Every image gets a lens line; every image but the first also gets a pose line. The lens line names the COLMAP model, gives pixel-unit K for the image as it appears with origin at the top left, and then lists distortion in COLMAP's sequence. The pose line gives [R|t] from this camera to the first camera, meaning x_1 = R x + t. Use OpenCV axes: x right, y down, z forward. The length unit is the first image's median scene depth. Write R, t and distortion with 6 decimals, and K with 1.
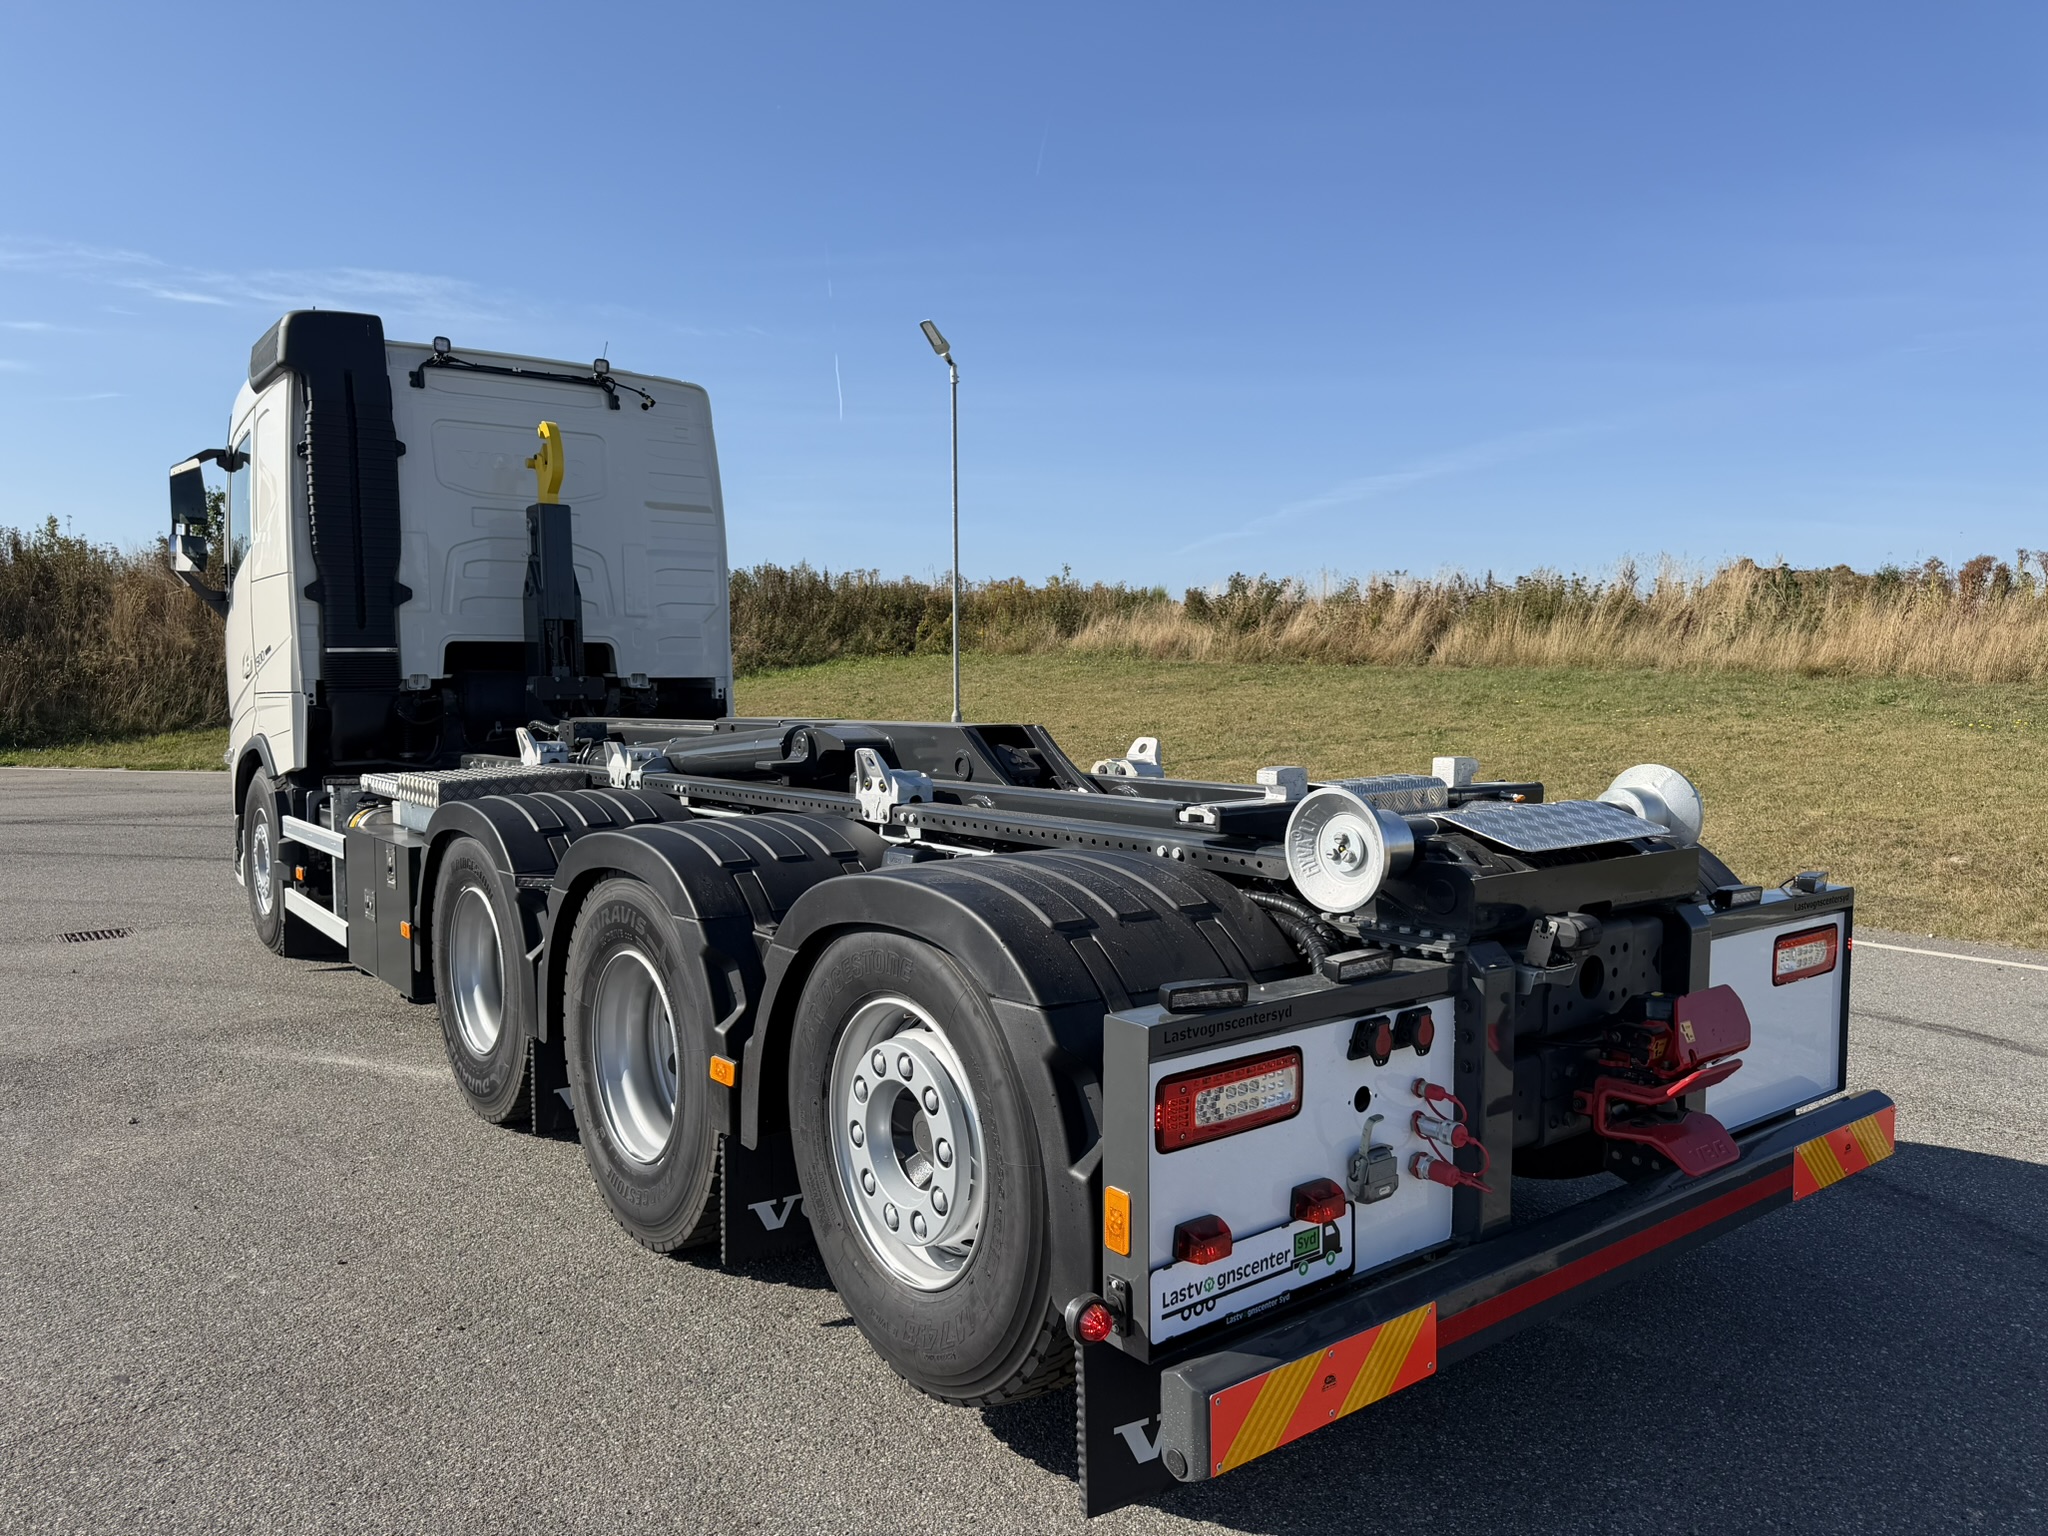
lens RADIAL K [[1452.0, 0, 1024.0], [0, 1452.0, 768.0], [0, 0, 1]] dist [0.065366, -0.093350]
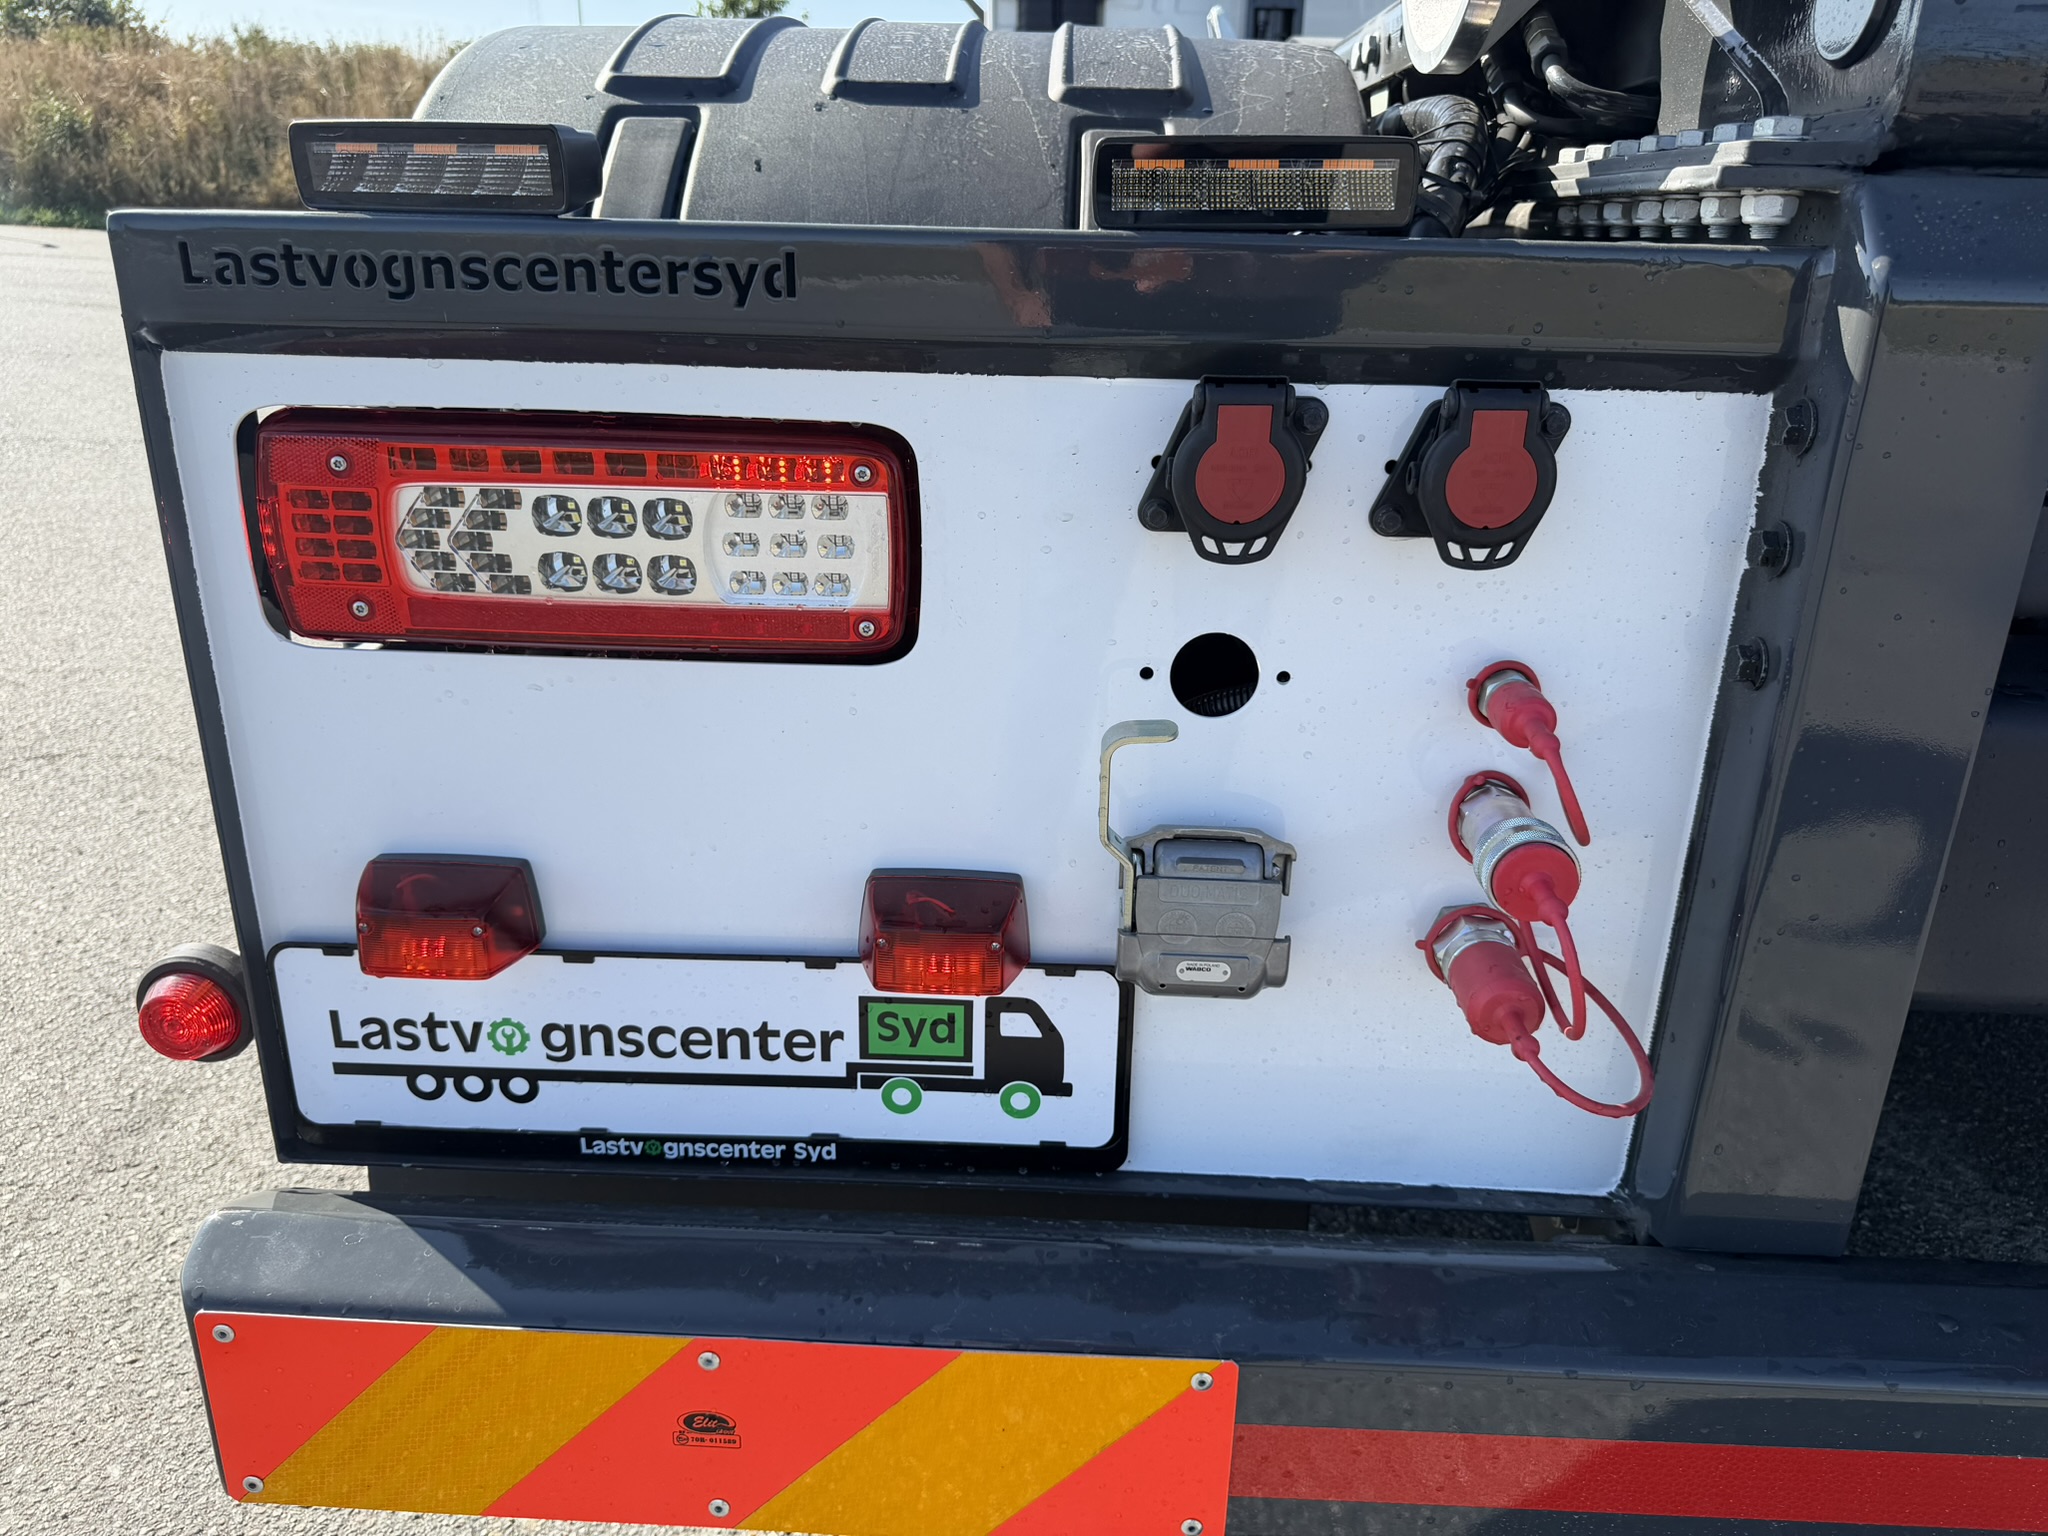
lens RADIAL K [[1452.0, 0, 1024.0], [0, 1452.0, 768.0], [0, 0, 1]] dist [0.065366, -0.093350]
pose [[0.769933, 0.240869, -0.590920, 0.133500], [-0.066554, 0.951285, 0.301043, 0.055412], [0.634645, -0.192455, 0.748456, 0.262289]]
